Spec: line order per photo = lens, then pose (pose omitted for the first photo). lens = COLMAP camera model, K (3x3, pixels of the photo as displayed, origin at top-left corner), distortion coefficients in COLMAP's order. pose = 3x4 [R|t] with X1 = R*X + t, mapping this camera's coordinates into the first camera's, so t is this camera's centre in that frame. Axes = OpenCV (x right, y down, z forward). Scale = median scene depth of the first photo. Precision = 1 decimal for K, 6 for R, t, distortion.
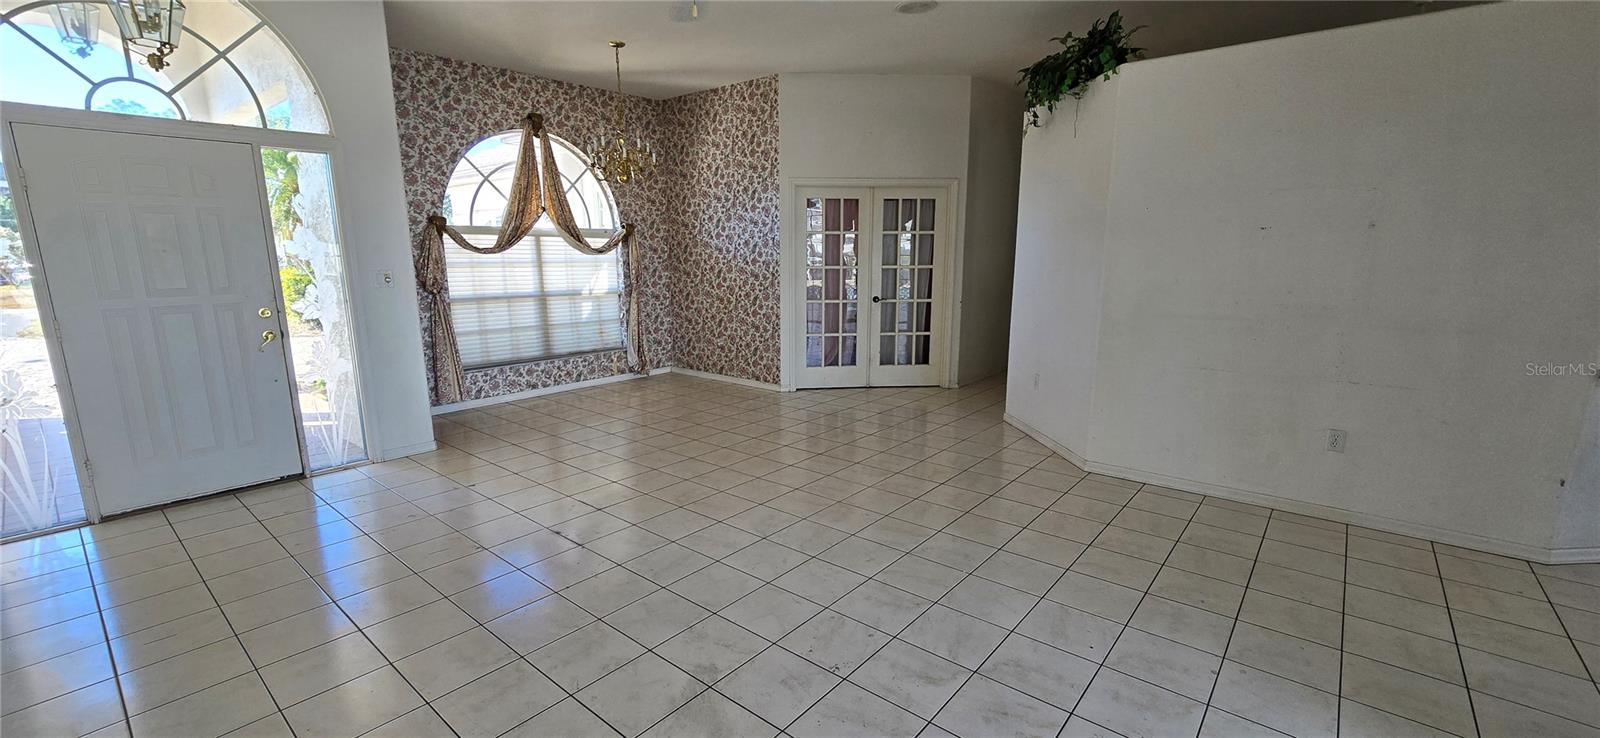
lens RADIAL K [[651.5, 0, 791.4], [0, 651.5, 378.7], [0, 0, 1]] dist [0.000242, 0.000456]
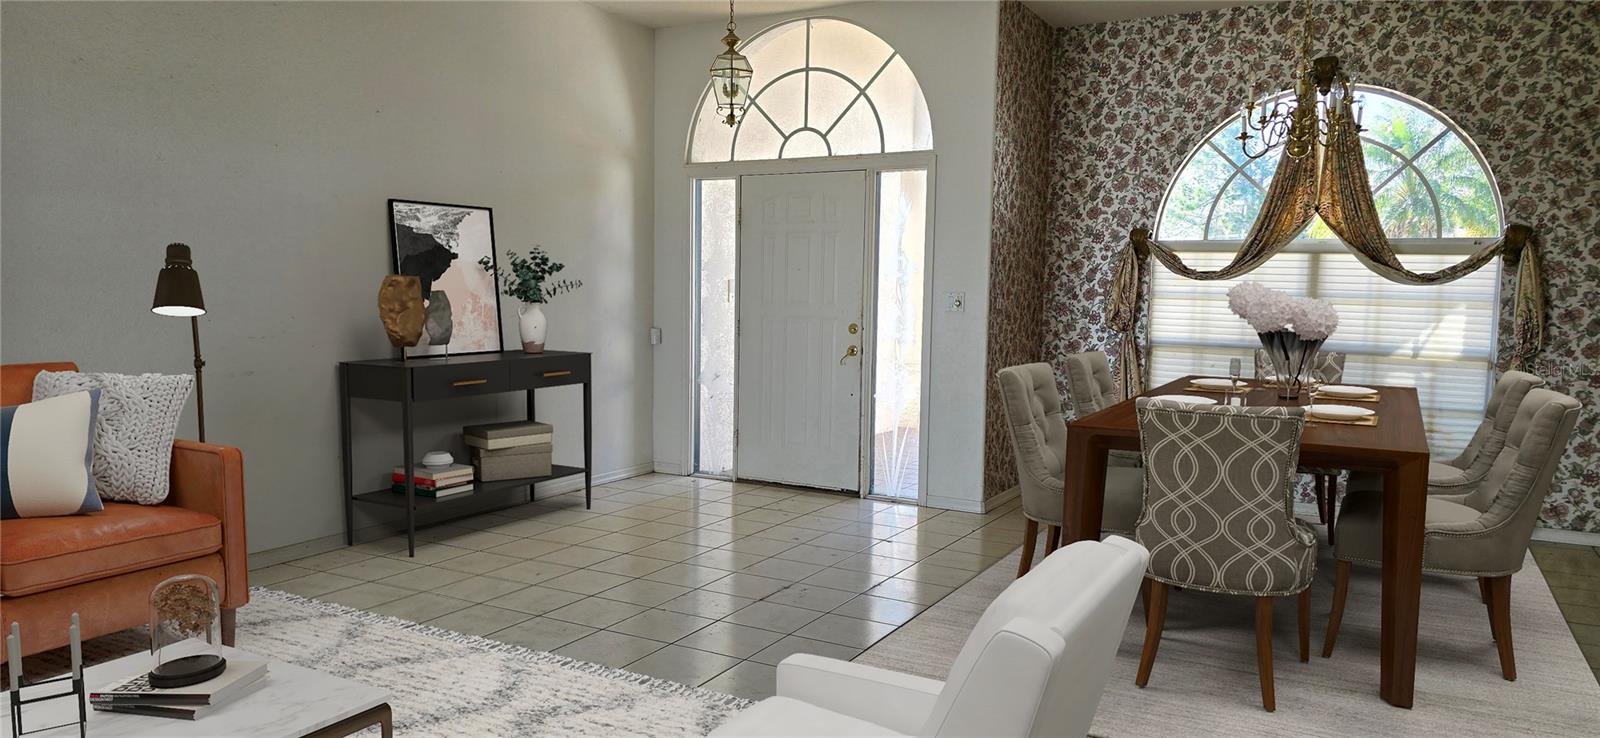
lens RADIAL K [[1071.4, 0, 800.9], [0, 1071.4, 374.8], [0, 0, 1]] dist [0.044269, -0.042638]
pose [[0.186758, 0.087215, -0.978527, 0.544339], [-0.208363, 0.976907, 0.047303, -0.058830], [0.960055, 0.195054, 0.200617, 0.378954]]
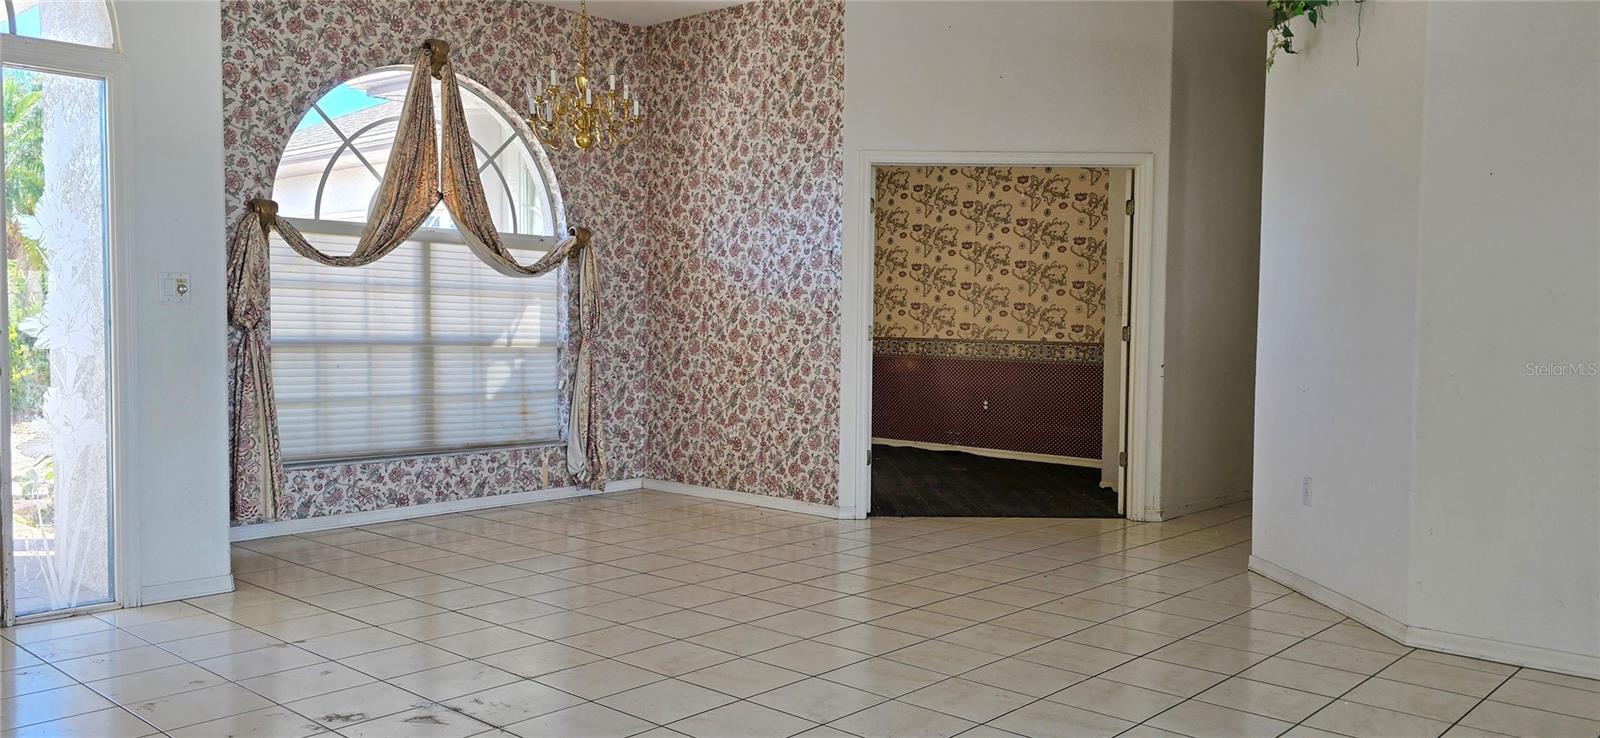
lens RADIAL K [[1194.0, 0, 802.7], [0, 1194.0, 372.0], [0, 0, 1]] dist [0.056792, -0.028654]
pose [[0.999221, 0.015930, -0.036107, -0.013567], [-0.021140, 0.988636, -0.148837, 0.051576], [0.033326, 0.149485, 0.988202, -0.034295]]
